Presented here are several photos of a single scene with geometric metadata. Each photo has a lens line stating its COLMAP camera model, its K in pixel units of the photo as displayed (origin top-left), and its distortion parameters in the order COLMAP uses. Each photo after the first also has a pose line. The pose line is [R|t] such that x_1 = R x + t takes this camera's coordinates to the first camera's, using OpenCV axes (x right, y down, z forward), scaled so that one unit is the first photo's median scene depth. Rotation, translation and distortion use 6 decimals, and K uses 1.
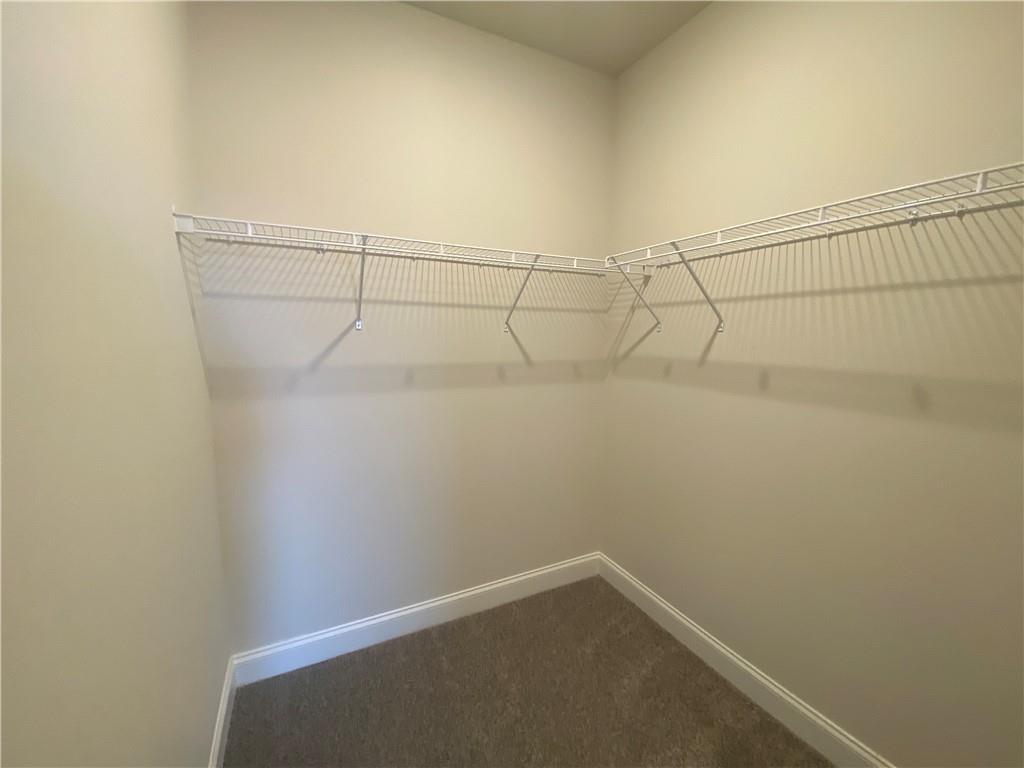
lens RADIAL K [[413.5, 0, 512.0], [0, 413.5, 384.0], [0, 0, 1]] dist [0.000675, 0.000077]
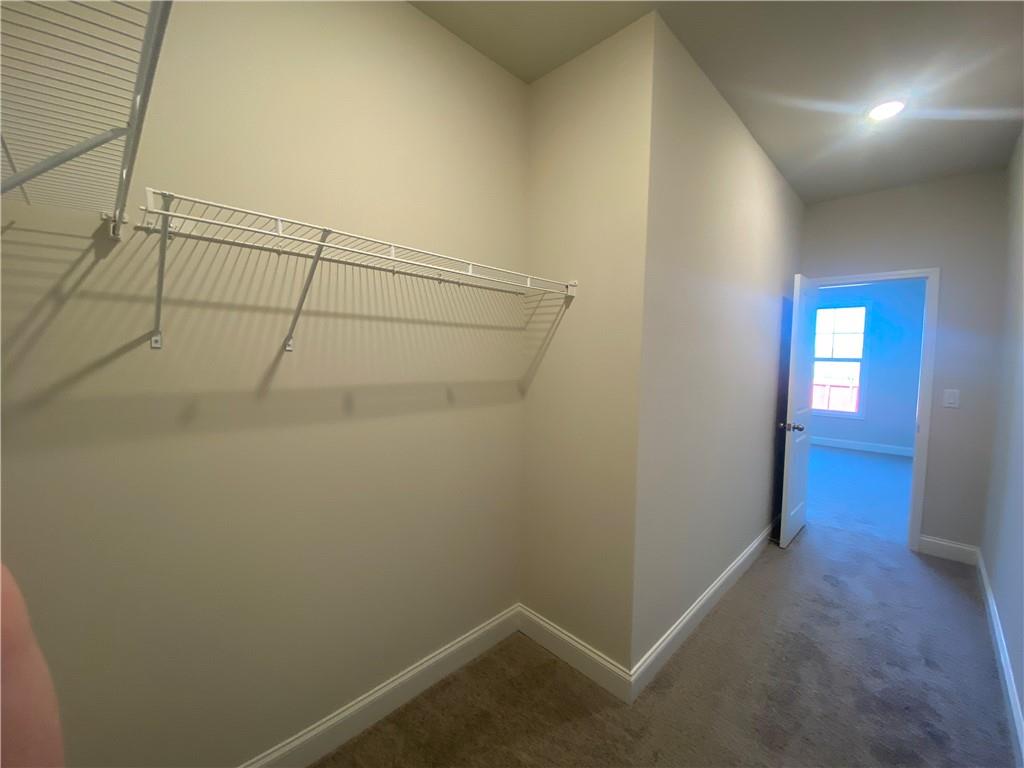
lens RADIAL K [[413.5, 0, 512.0], [0, 413.5, 384.0], [0, 0, 1]] dist [0.000675, 0.000077]
pose [[-0.305230, -0.070868, 0.949638, -0.391979], [0.100807, 0.989219, 0.106223, -0.104814], [-0.946928, 0.128153, -0.294795, 0.842294]]
